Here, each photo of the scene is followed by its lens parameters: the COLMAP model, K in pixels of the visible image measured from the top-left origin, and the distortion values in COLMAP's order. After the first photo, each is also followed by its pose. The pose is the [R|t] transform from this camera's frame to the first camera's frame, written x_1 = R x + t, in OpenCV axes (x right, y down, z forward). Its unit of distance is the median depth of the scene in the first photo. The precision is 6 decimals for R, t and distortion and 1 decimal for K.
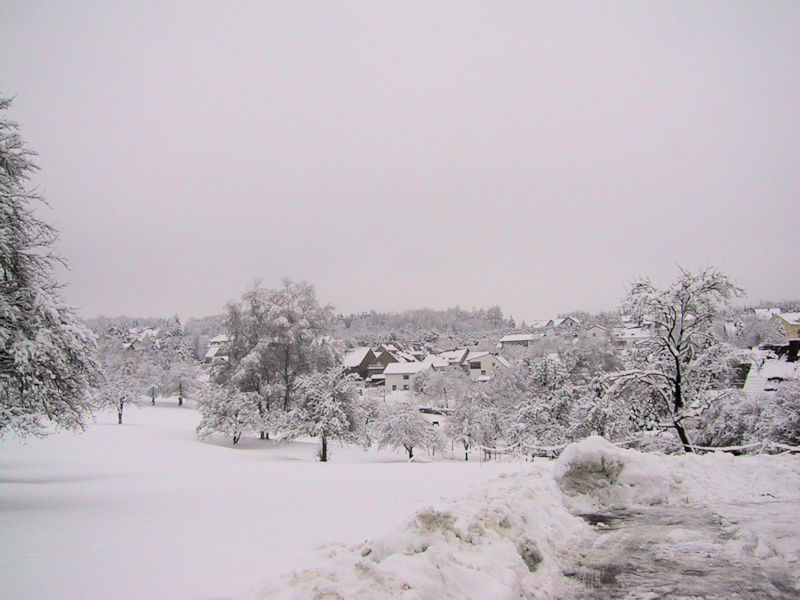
lens RADIAL K [[853.1, 0, 414.3], [0, 853.1, 303.6], [0, 0, 1]] dist [-0.095369, 0.000000]
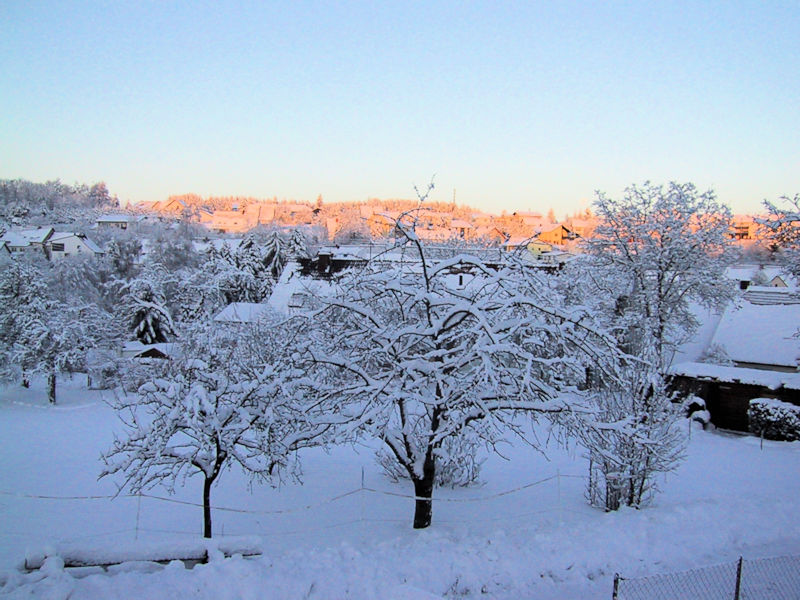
lens RADIAL K [[851.6, 0, 409.1], [0, 851.6, 303.2], [0, 0, 1]] dist [-0.094040, 0.000000]
pose [[0.906334, 0.025242, 0.421808, 0.107250], [-0.082478, 0.989582, 0.118000, -0.017299], [-0.414435, -0.141737, 0.898974, 0.073951]]
